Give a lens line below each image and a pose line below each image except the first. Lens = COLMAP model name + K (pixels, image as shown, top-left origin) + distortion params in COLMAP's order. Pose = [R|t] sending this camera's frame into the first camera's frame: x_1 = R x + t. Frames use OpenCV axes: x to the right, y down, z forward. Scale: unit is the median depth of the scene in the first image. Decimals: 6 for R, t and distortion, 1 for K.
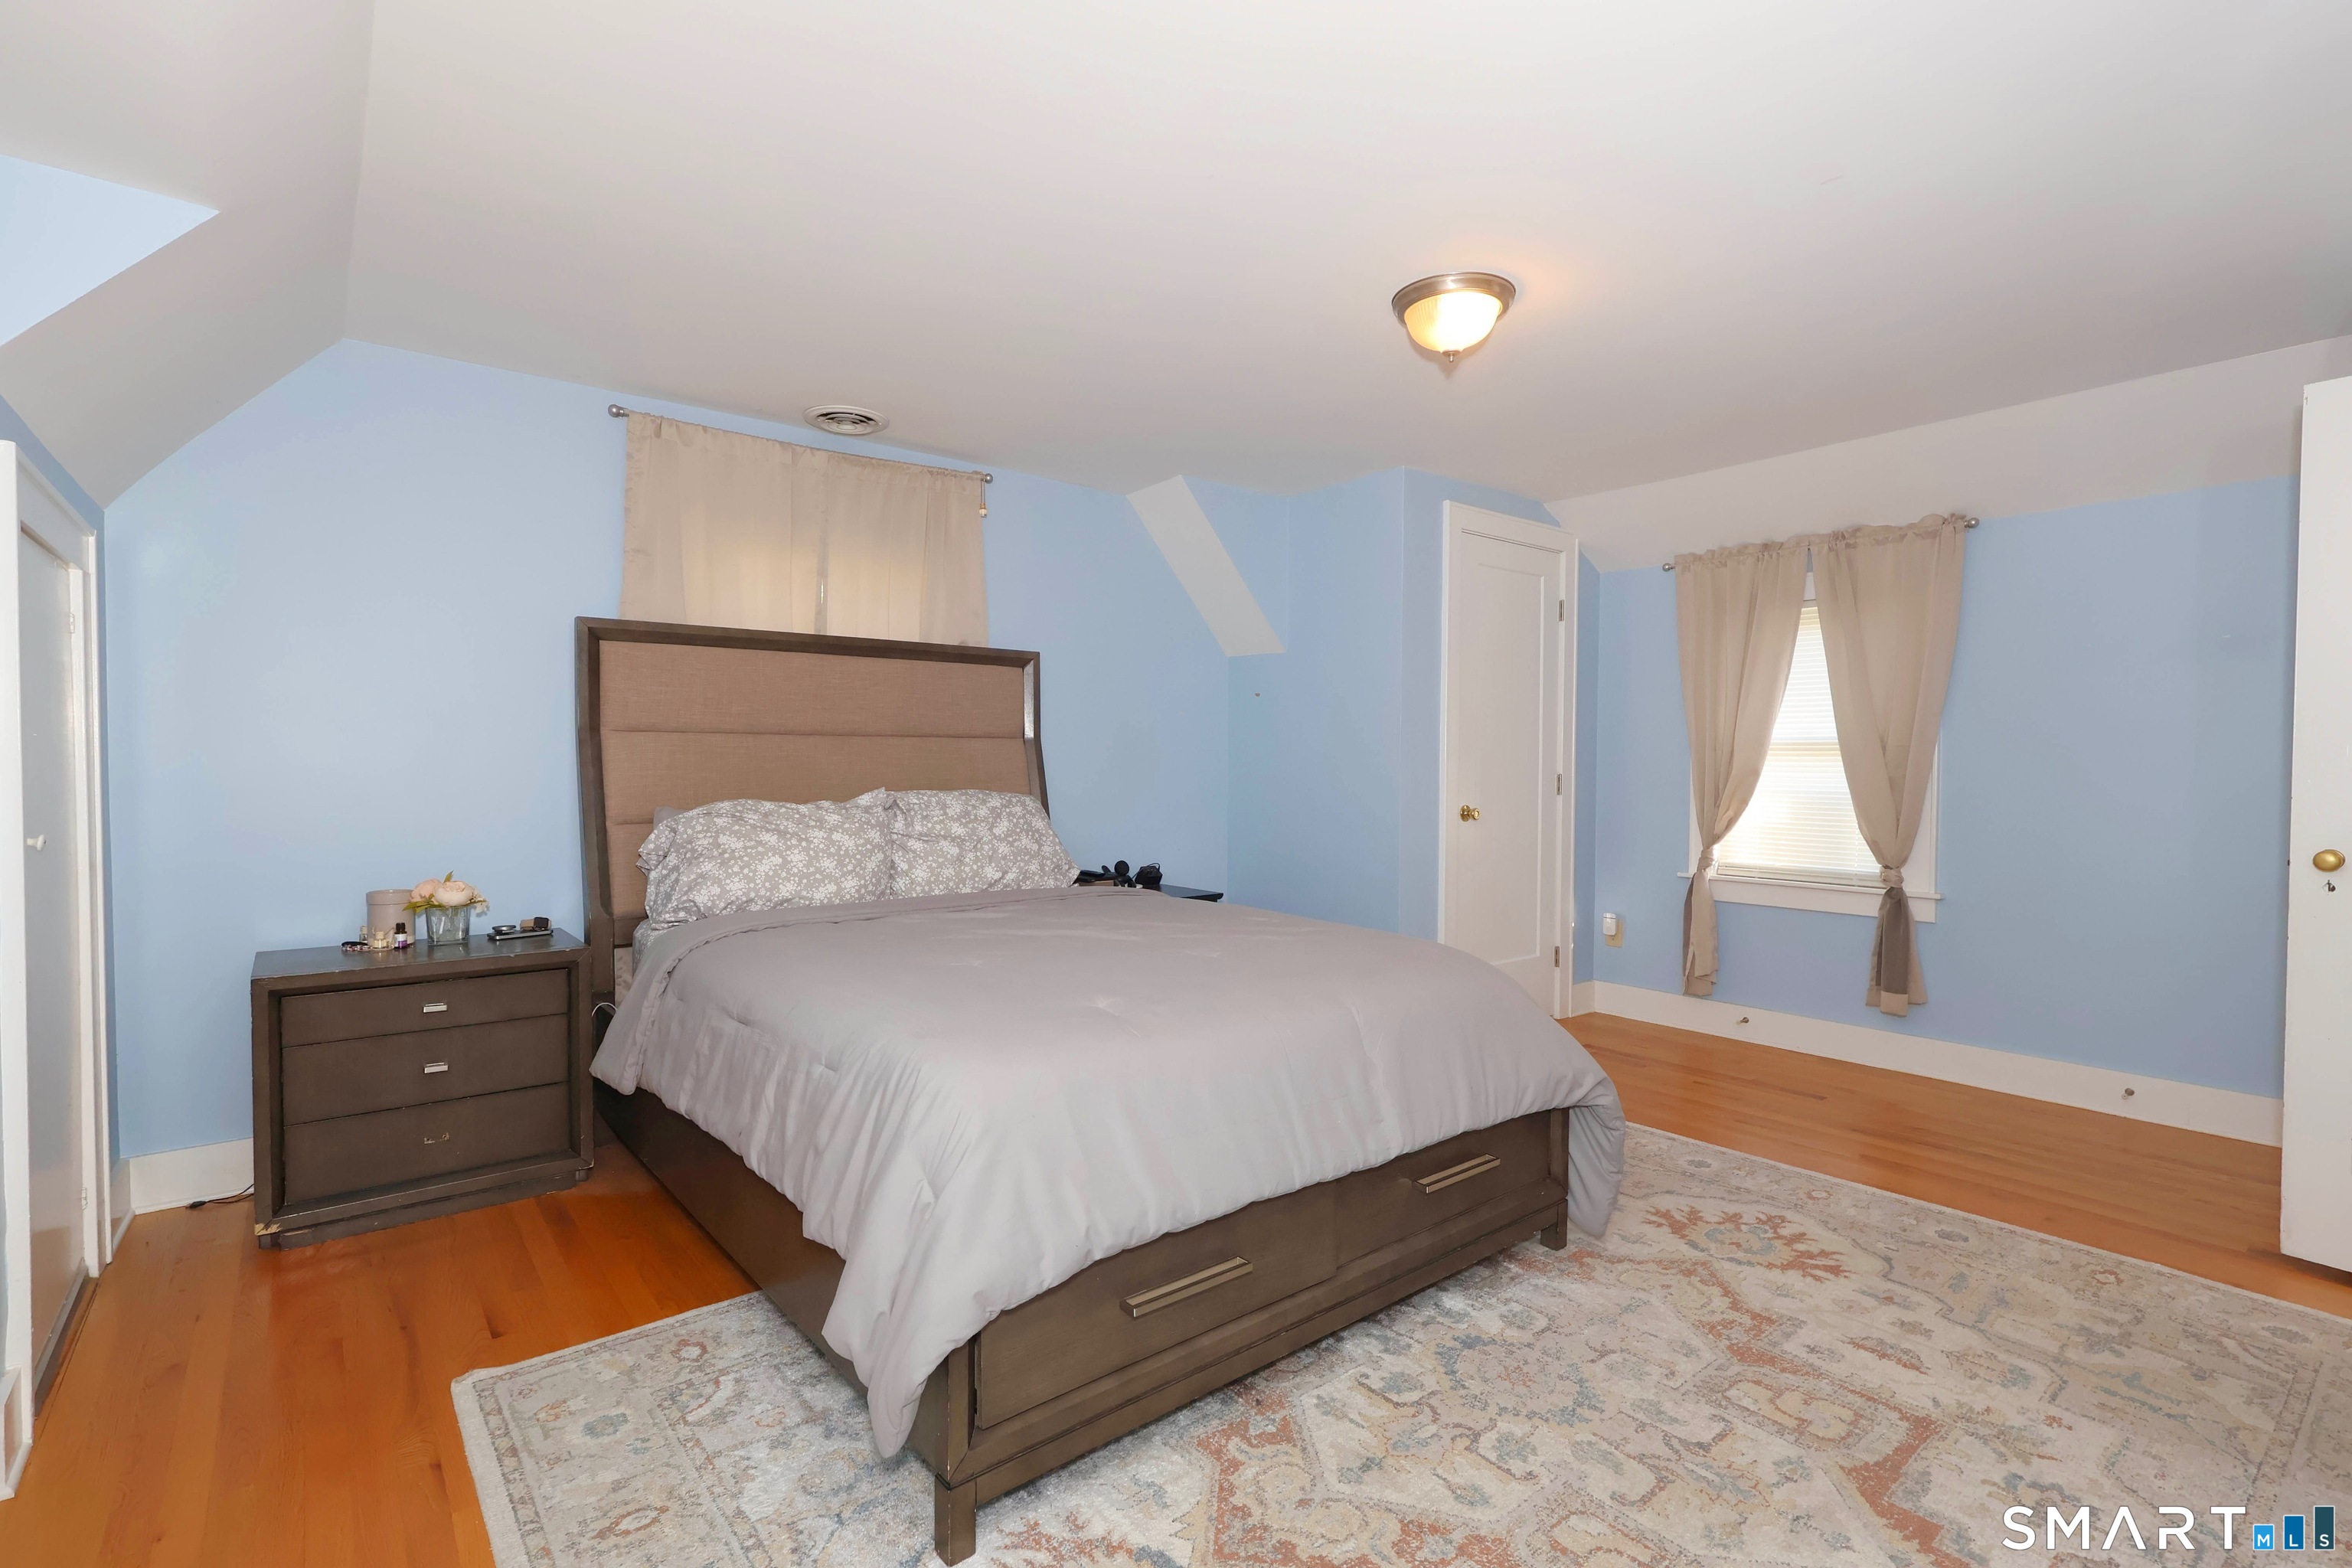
lens RADIAL K [[1087.2, 0, 1177.7], [0, 1087.2, 781.1], [0, 0, 1]] dist [-0.001550, -0.000060]
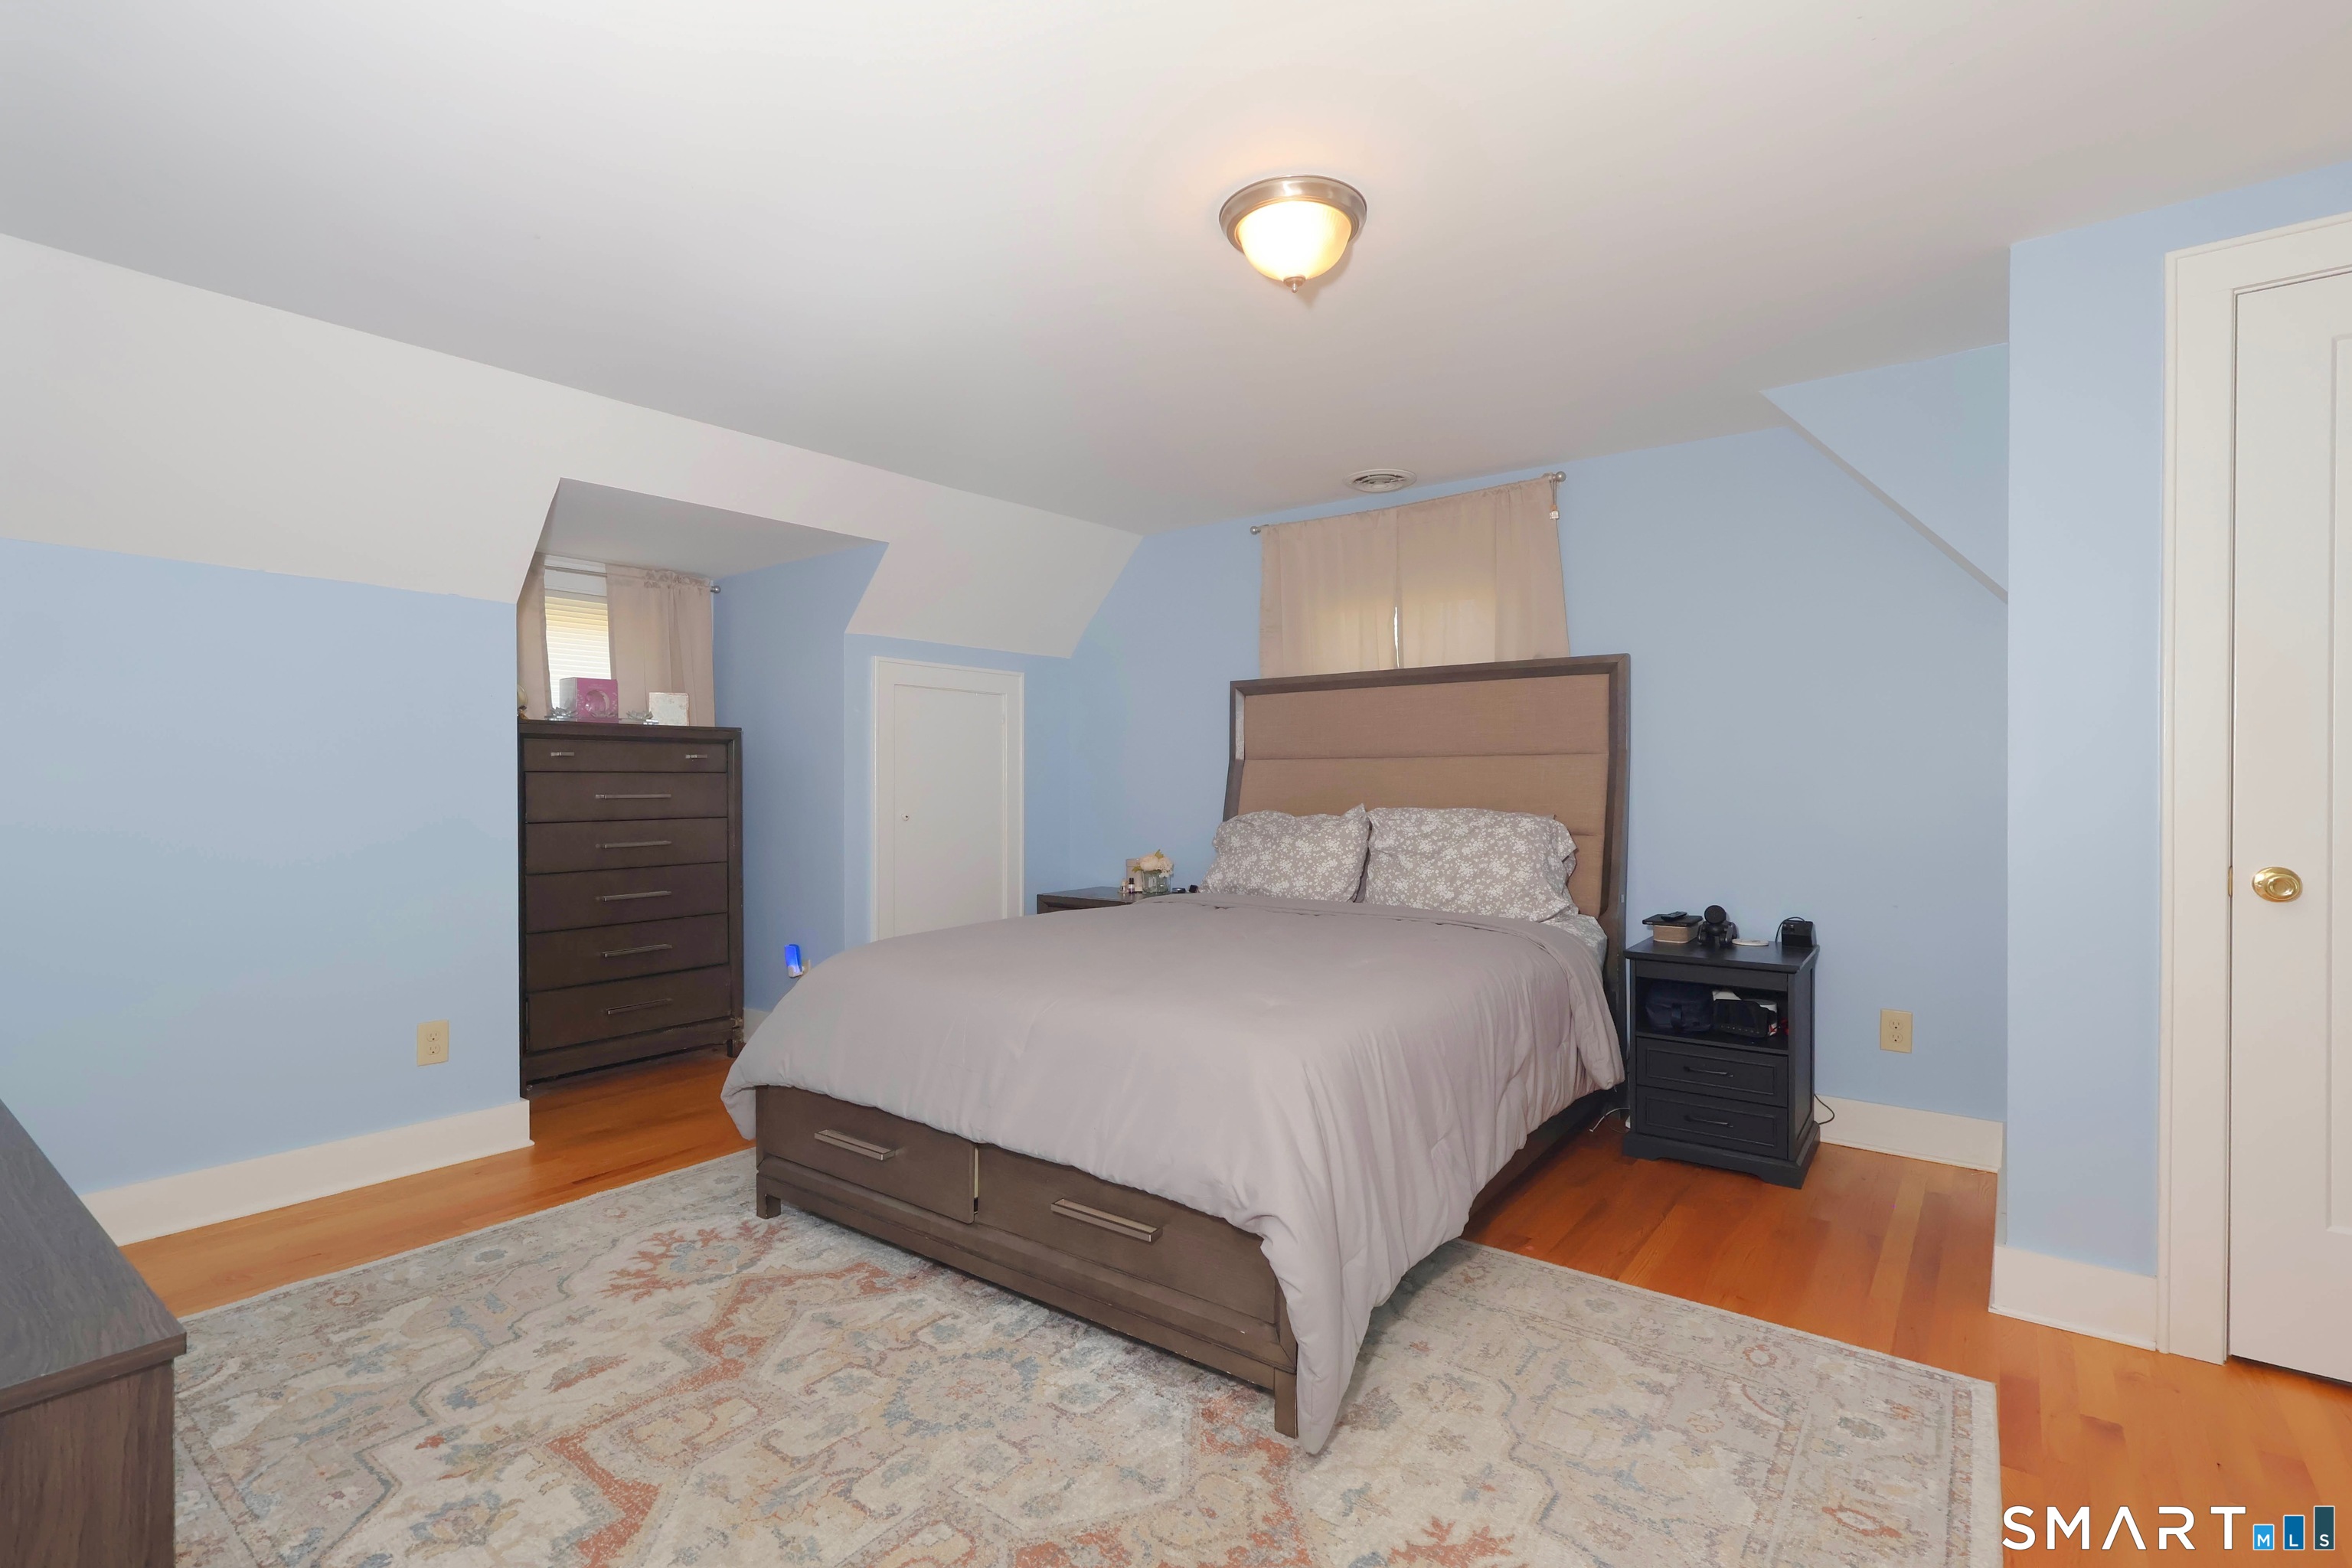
lens RADIAL K [[1087.2, 0, 1179.8], [0, 1087.2, 786.9], [0, 0, 1]] dist [-0.001550, -0.000060]
pose [[0.238960, 0.002929, -0.971025, 0.820918], [-0.013163, 0.999913, -0.000224, -0.009559], [0.970940, 0.012835, 0.238978, 0.579039]]
